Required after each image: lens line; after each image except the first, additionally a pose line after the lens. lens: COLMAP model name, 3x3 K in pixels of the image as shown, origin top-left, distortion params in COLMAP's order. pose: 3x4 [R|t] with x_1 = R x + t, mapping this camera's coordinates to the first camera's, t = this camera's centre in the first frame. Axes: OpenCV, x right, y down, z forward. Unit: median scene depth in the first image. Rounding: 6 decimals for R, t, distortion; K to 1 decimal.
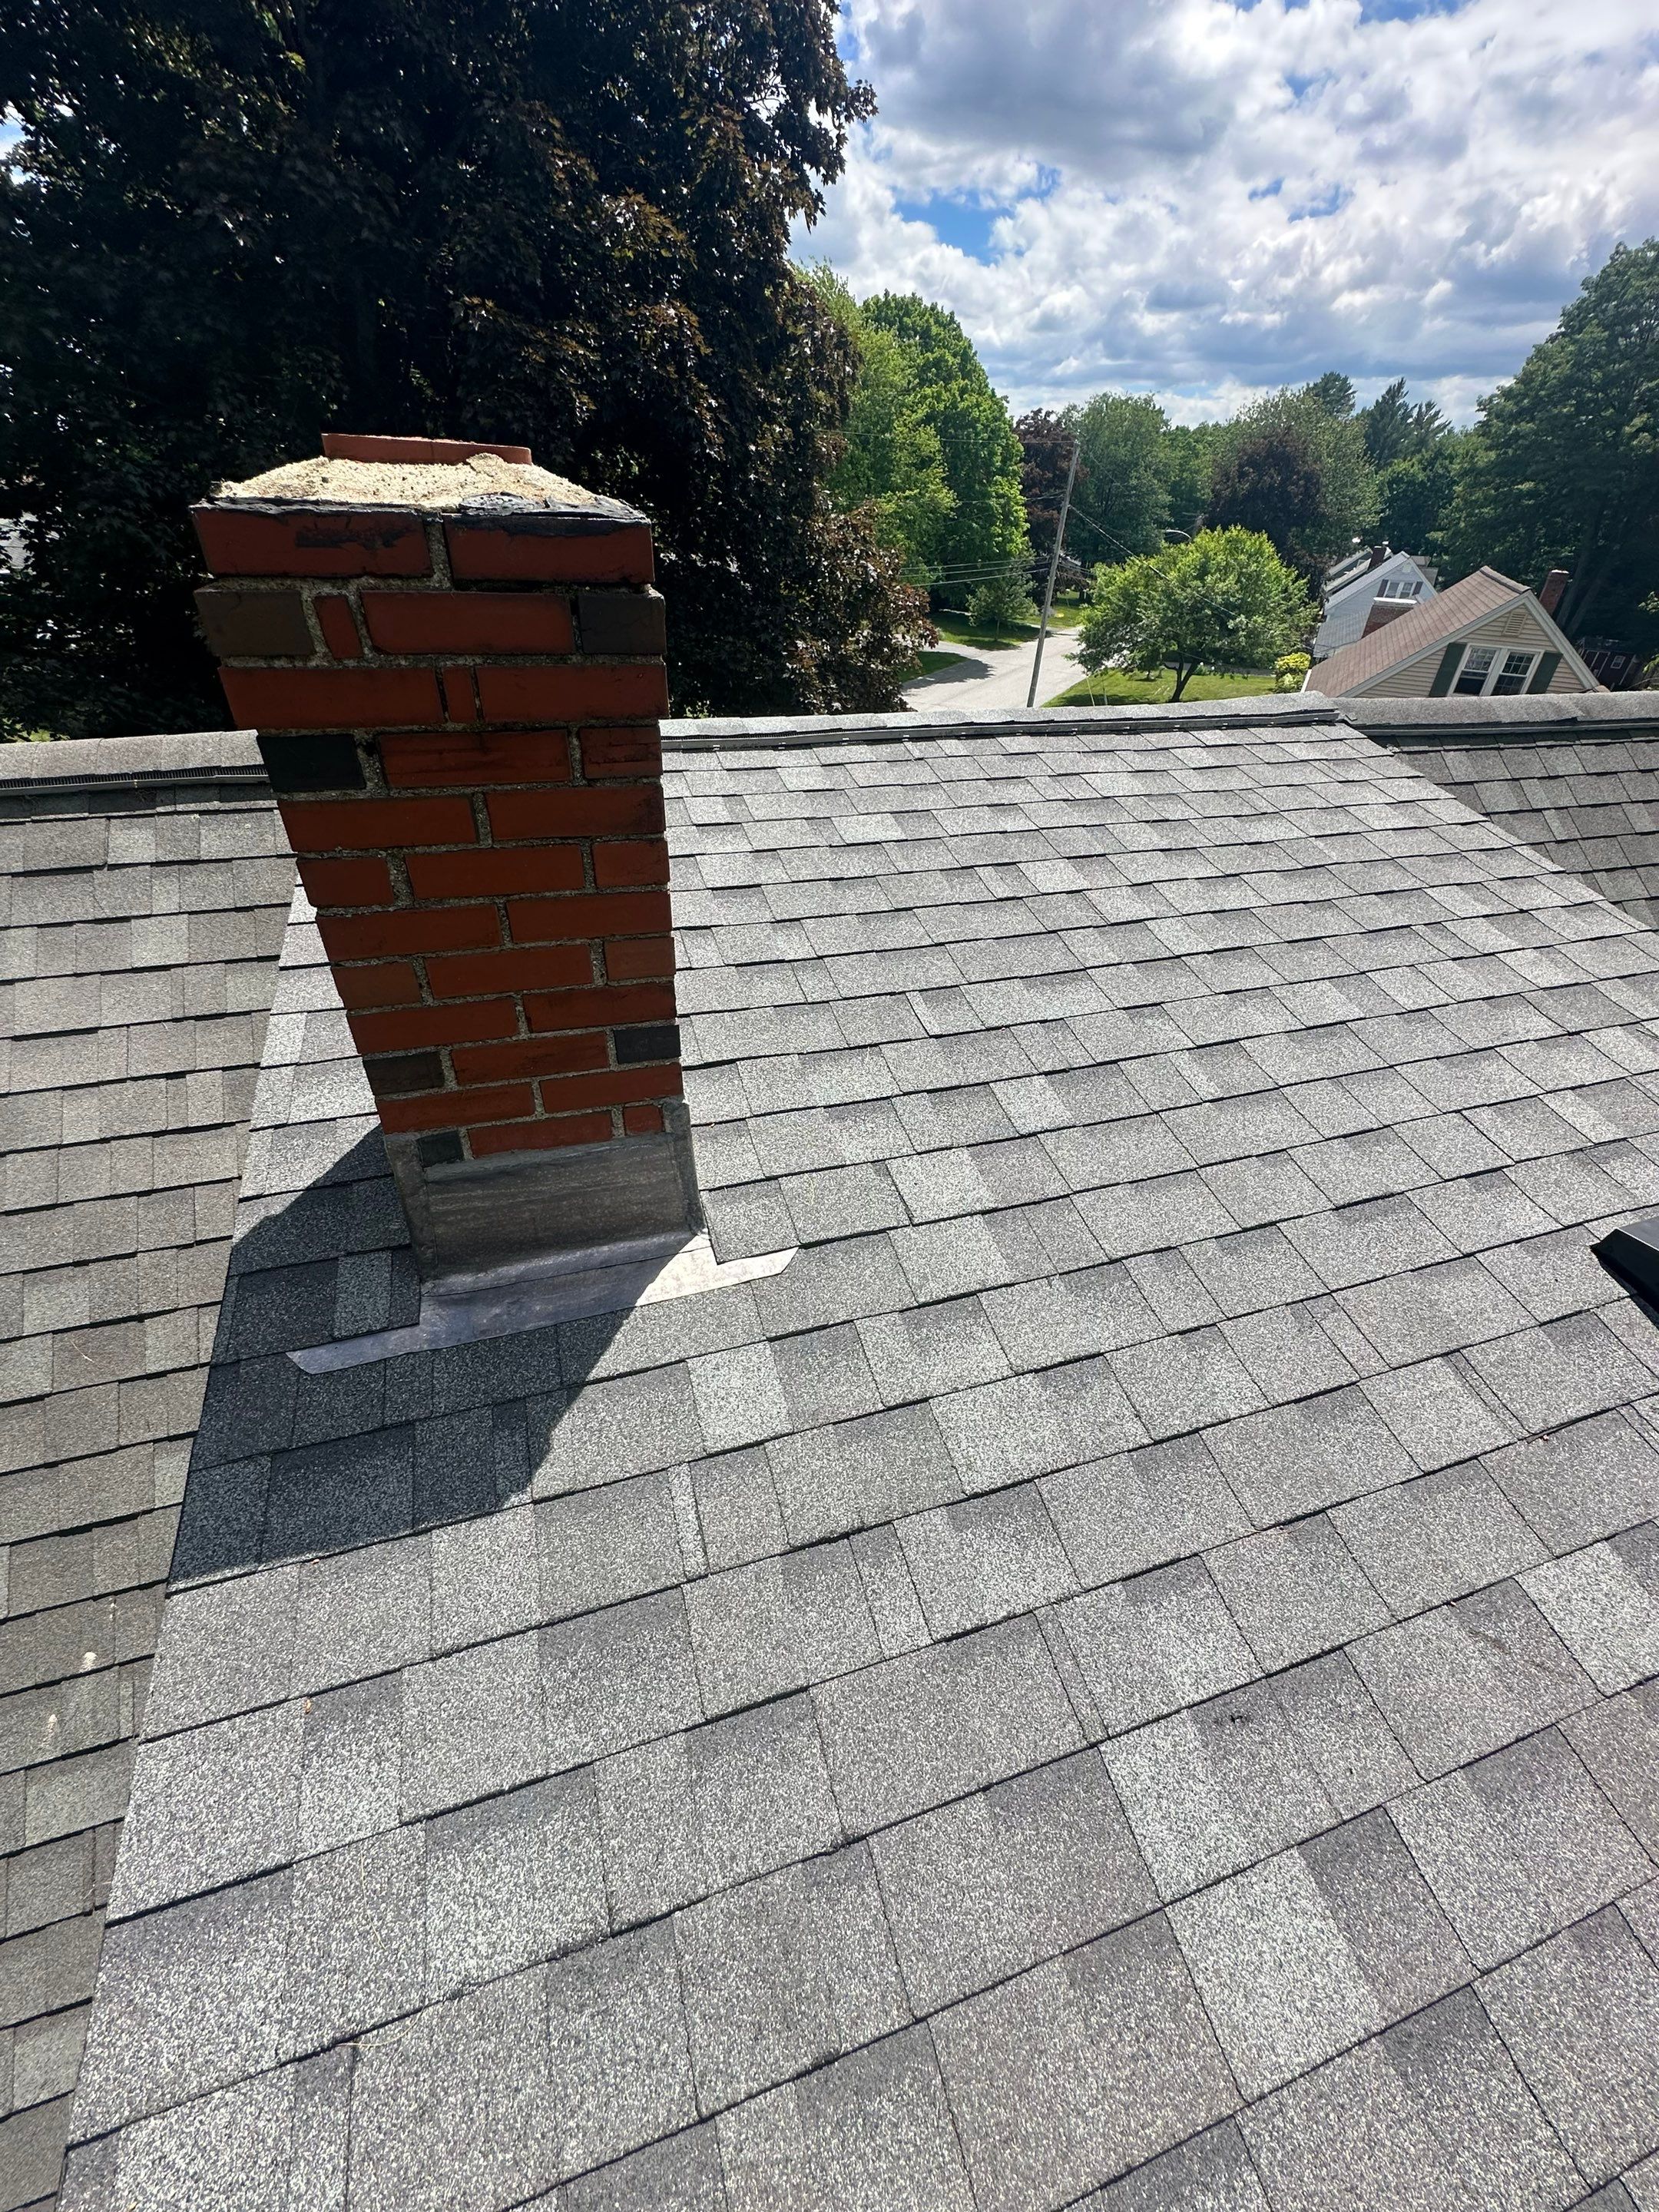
lens RADIAL K [[891.3, 0, 832.6], [0, 891.3, 1099.6], [0, 0, 1]] dist [-0.002613, 0.000792]
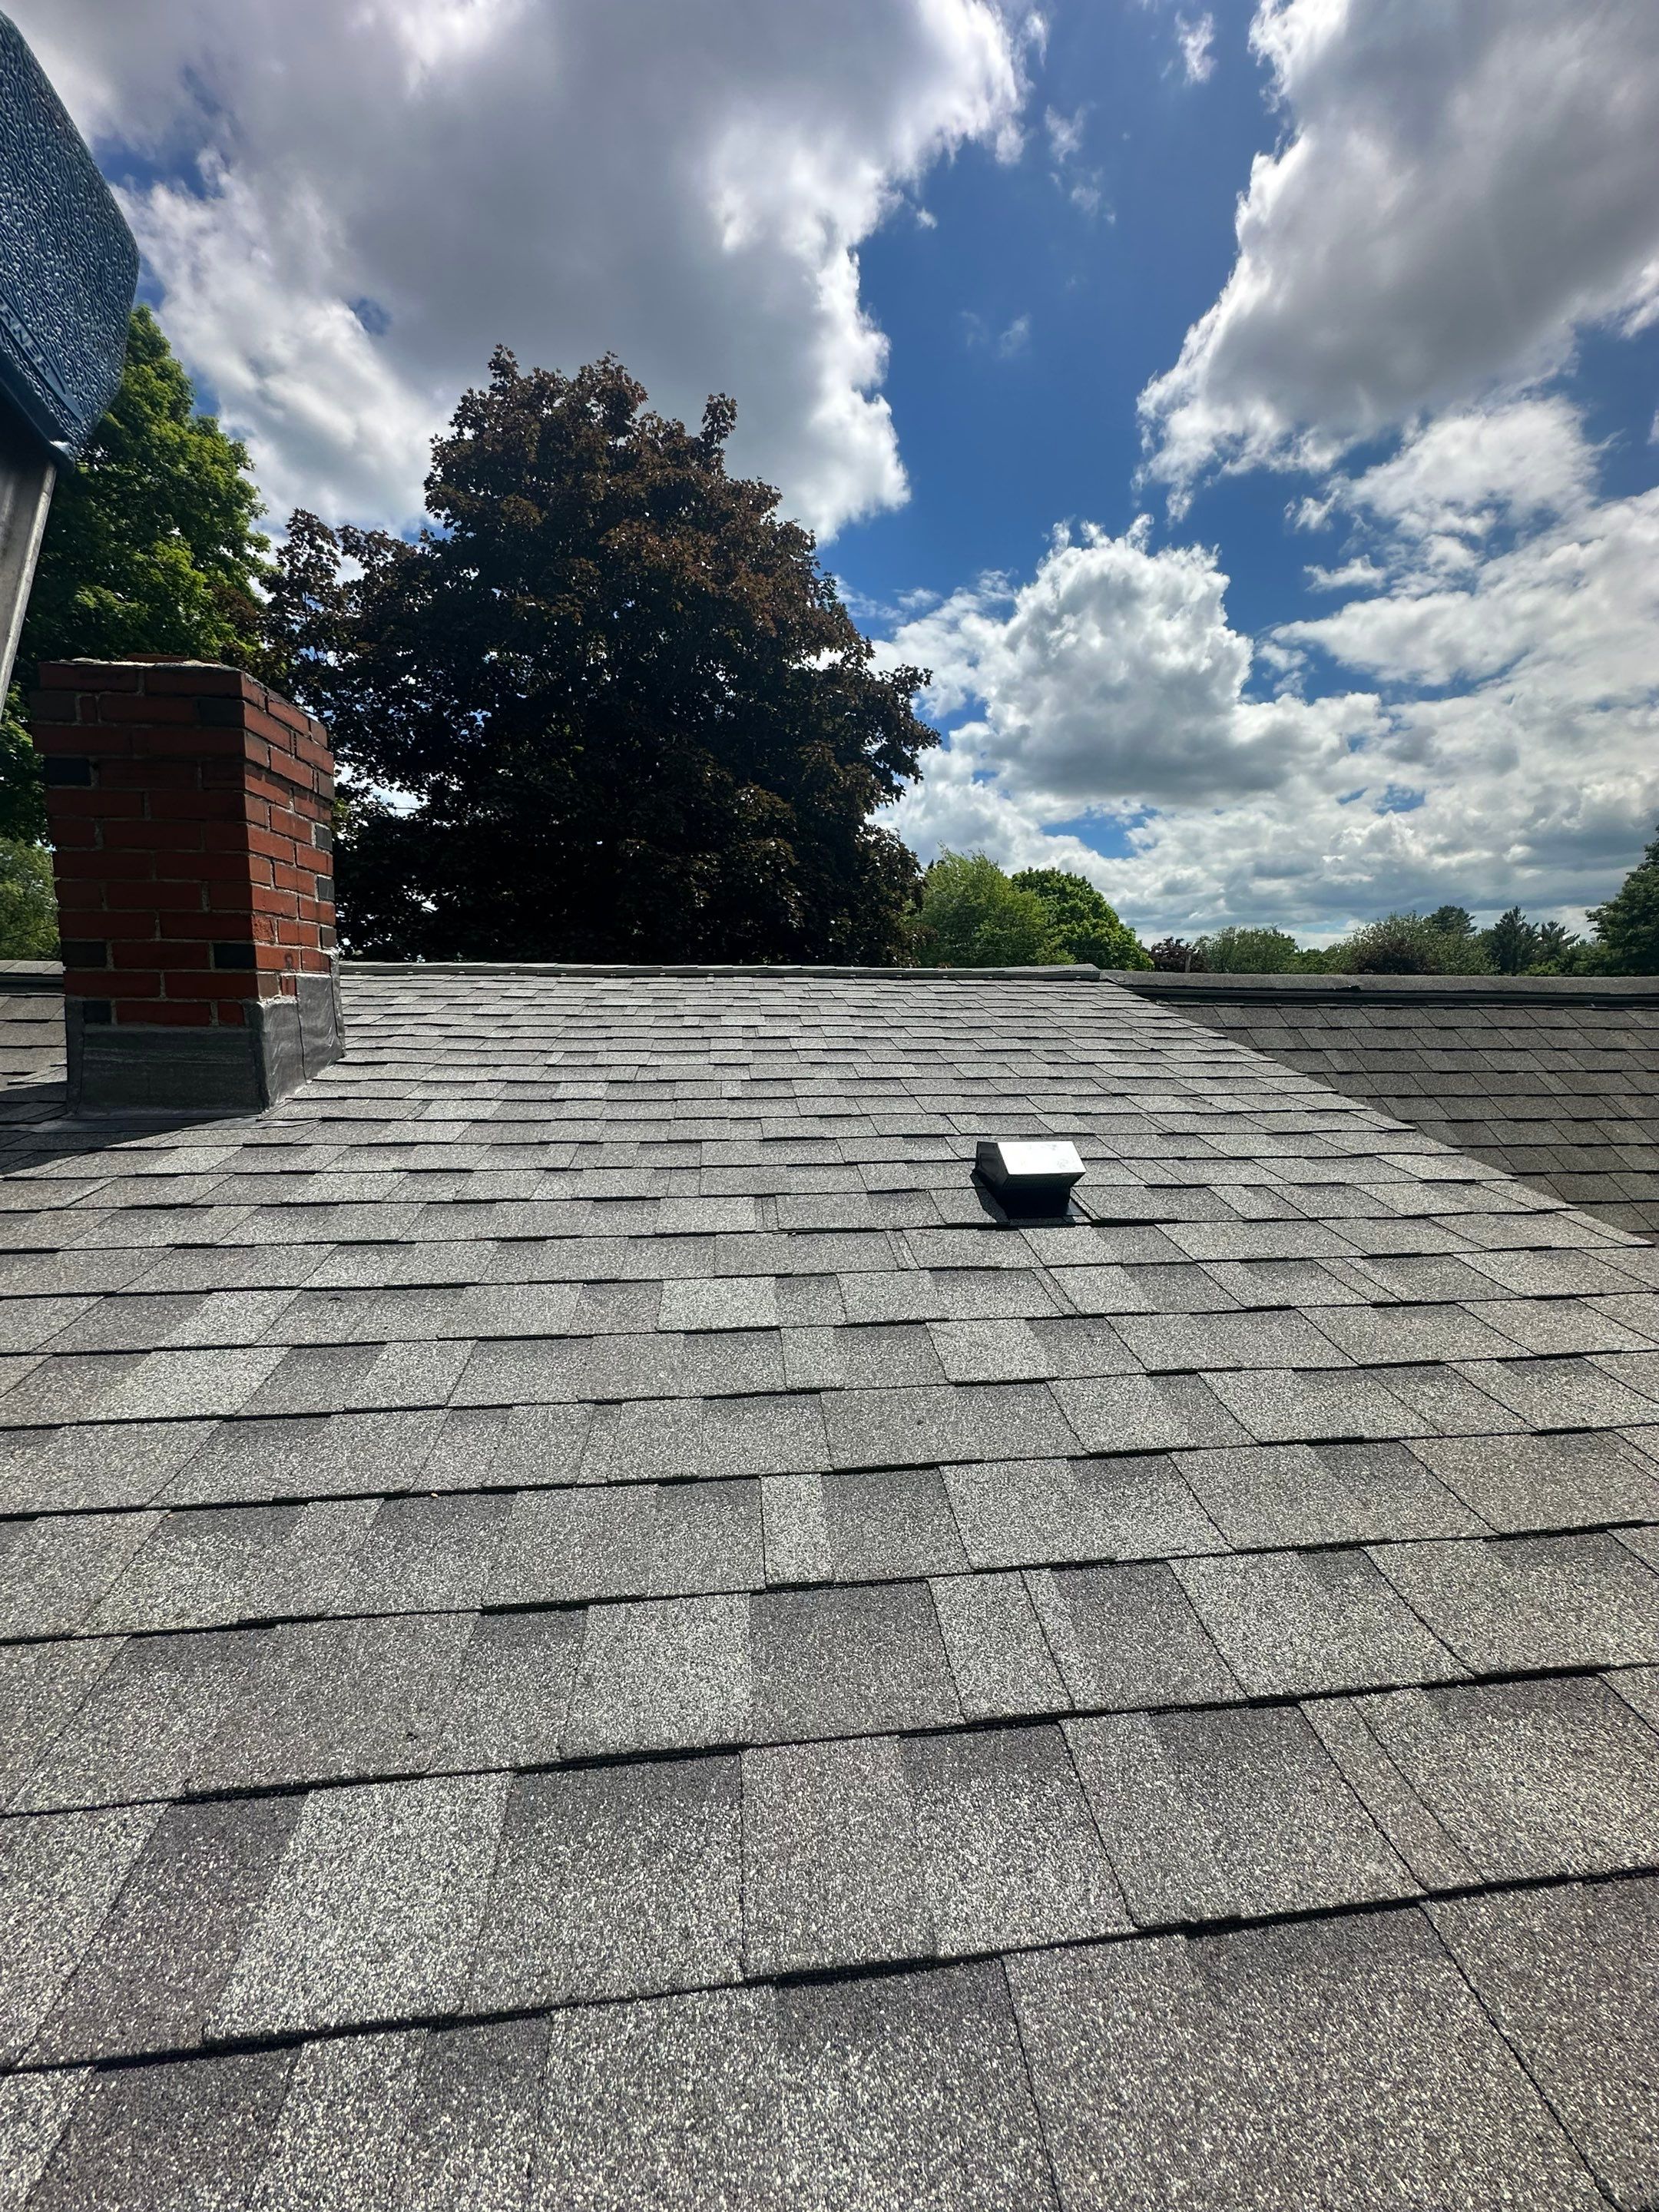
lens RADIAL K [[883.2, 0, 832.5], [0, 883.2, 1100.8], [0, 0, 1]] dist [-0.001616, 0.000138]
pose [[0.979253, -0.006988, -0.202519, 0.525474], [-0.091016, 0.877754, -0.470386, 0.367547], [0.181049, 0.479060, 0.858908, -0.019745]]
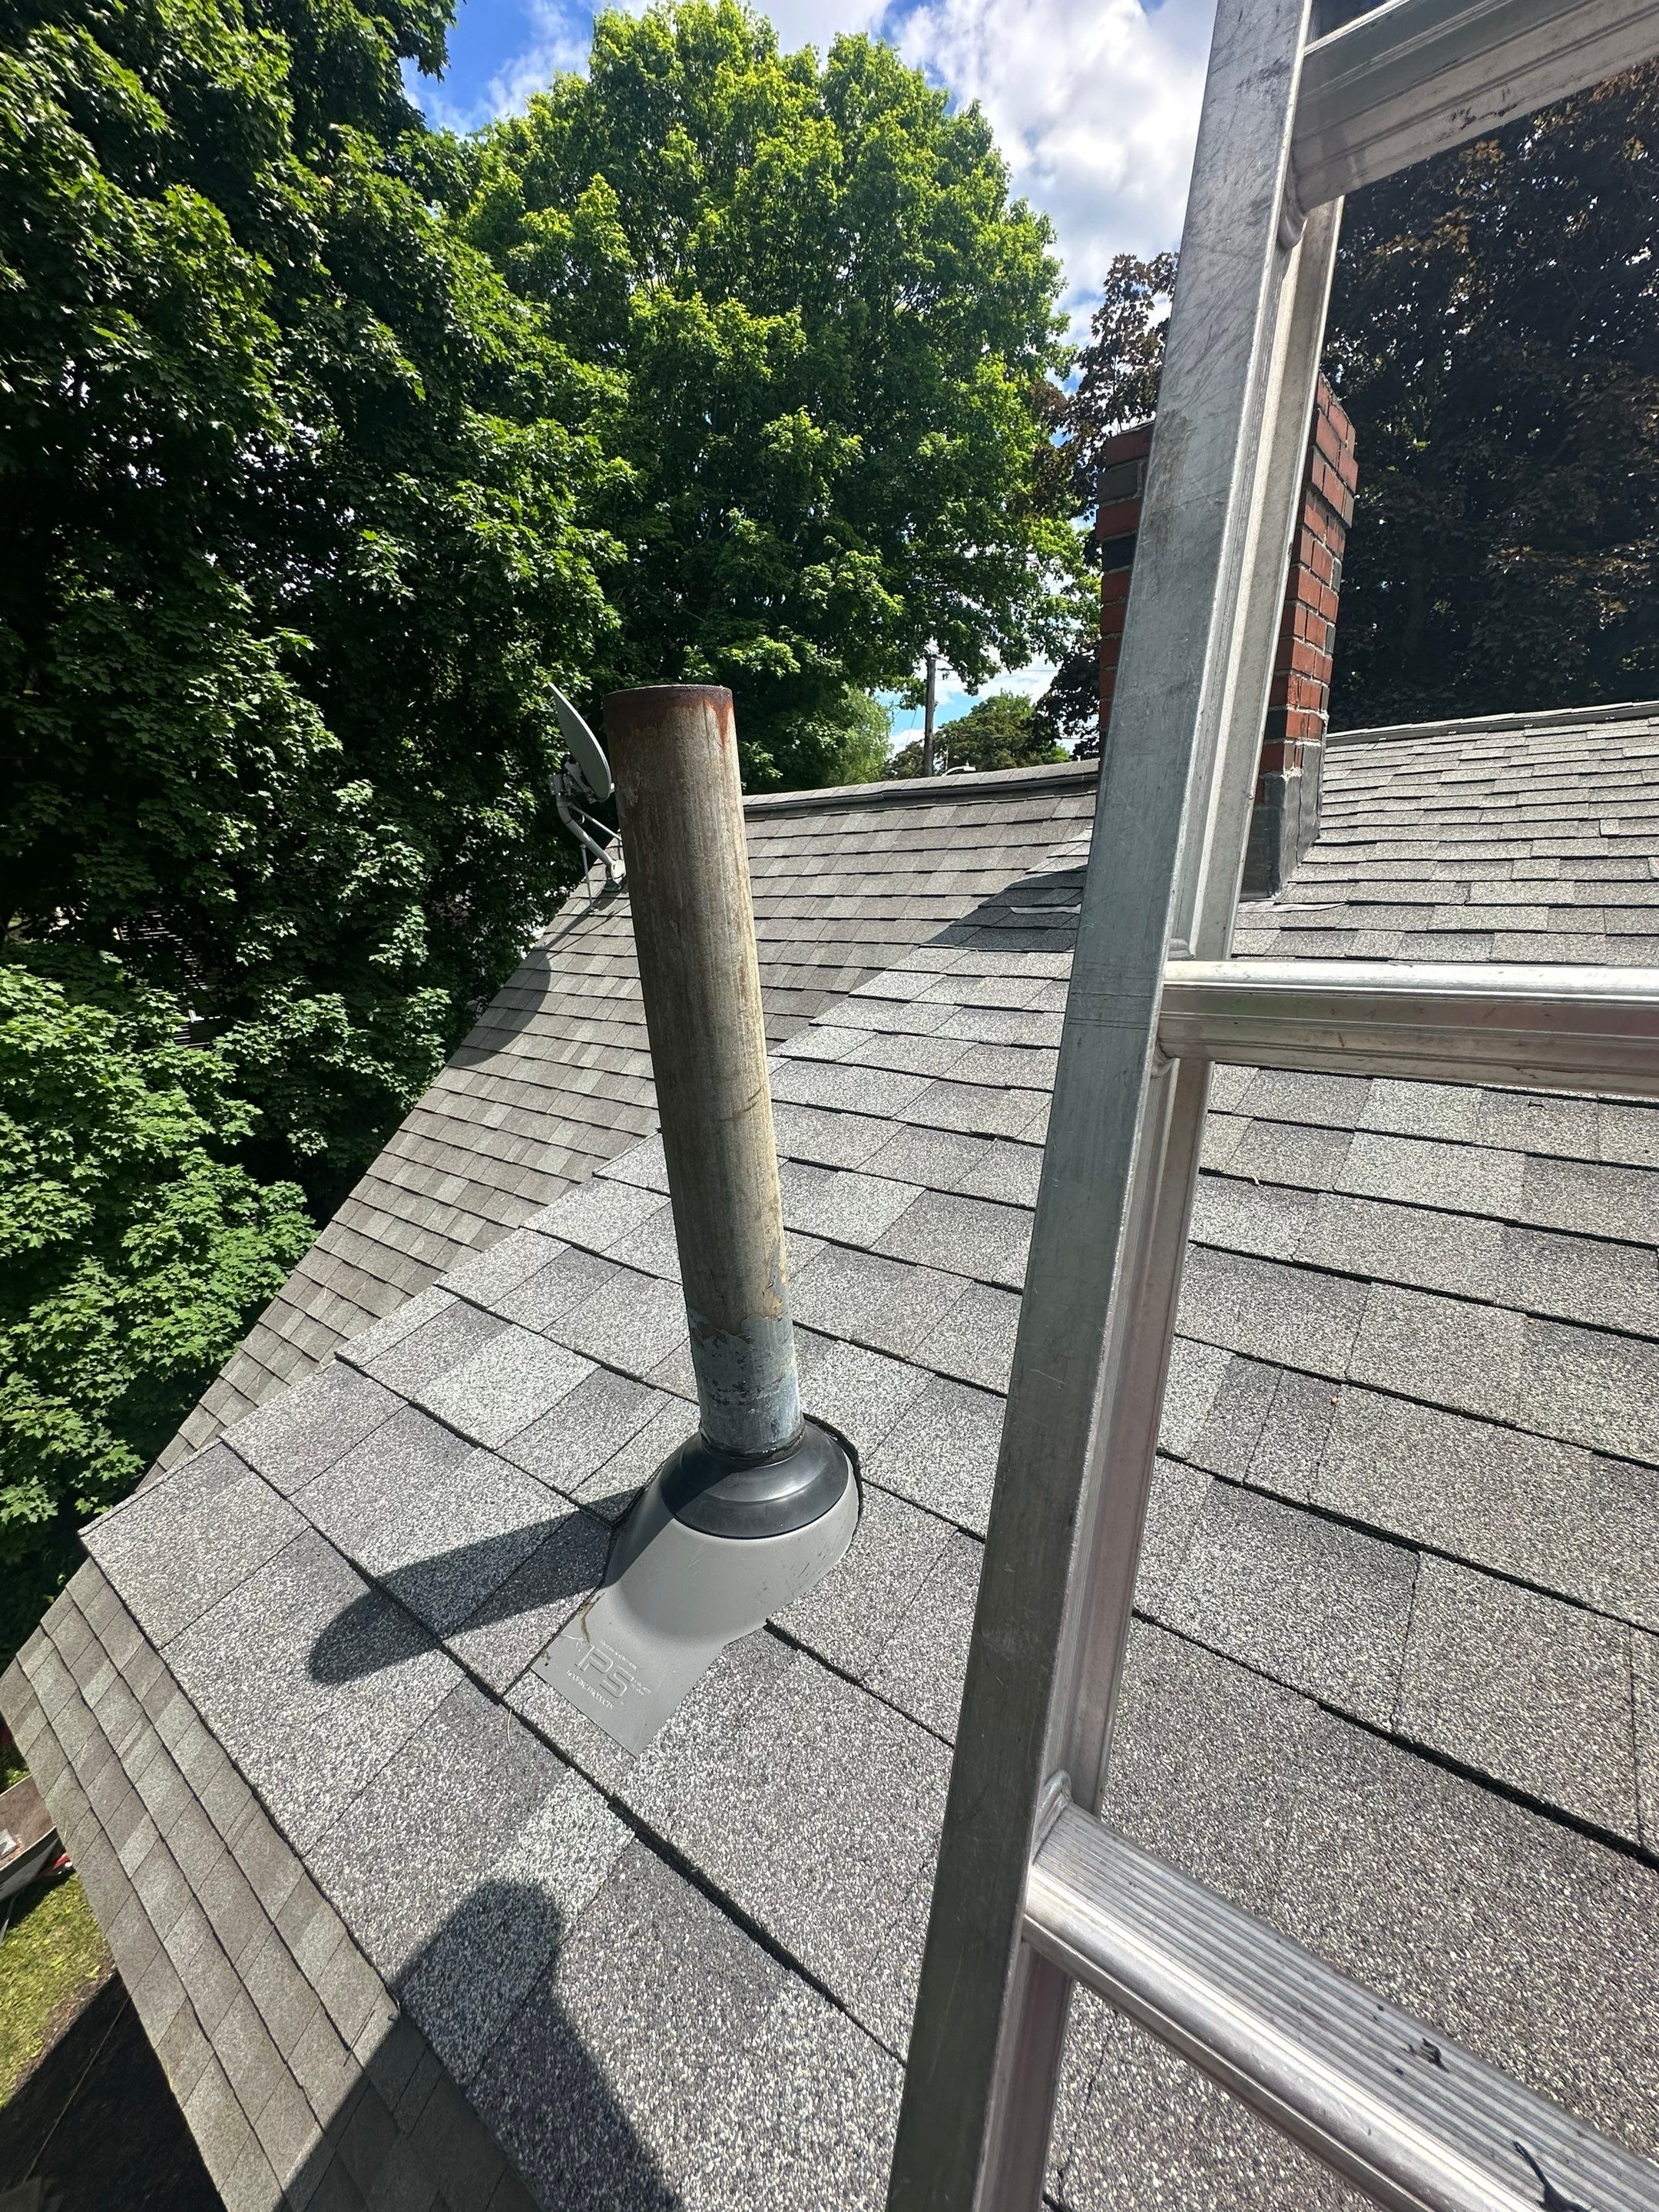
lens RADIAL K [[883.2, 0, 832.5], [0, 883.2, 1100.8], [0, 0, 1]] dist [-0.001616, 0.000138]
pose [[0.566566, 0.173320, -0.805582, 0.318003], [-0.394411, 0.915407, -0.080441, 0.418097], [0.723493, 0.363306, 0.586998, -0.078785]]
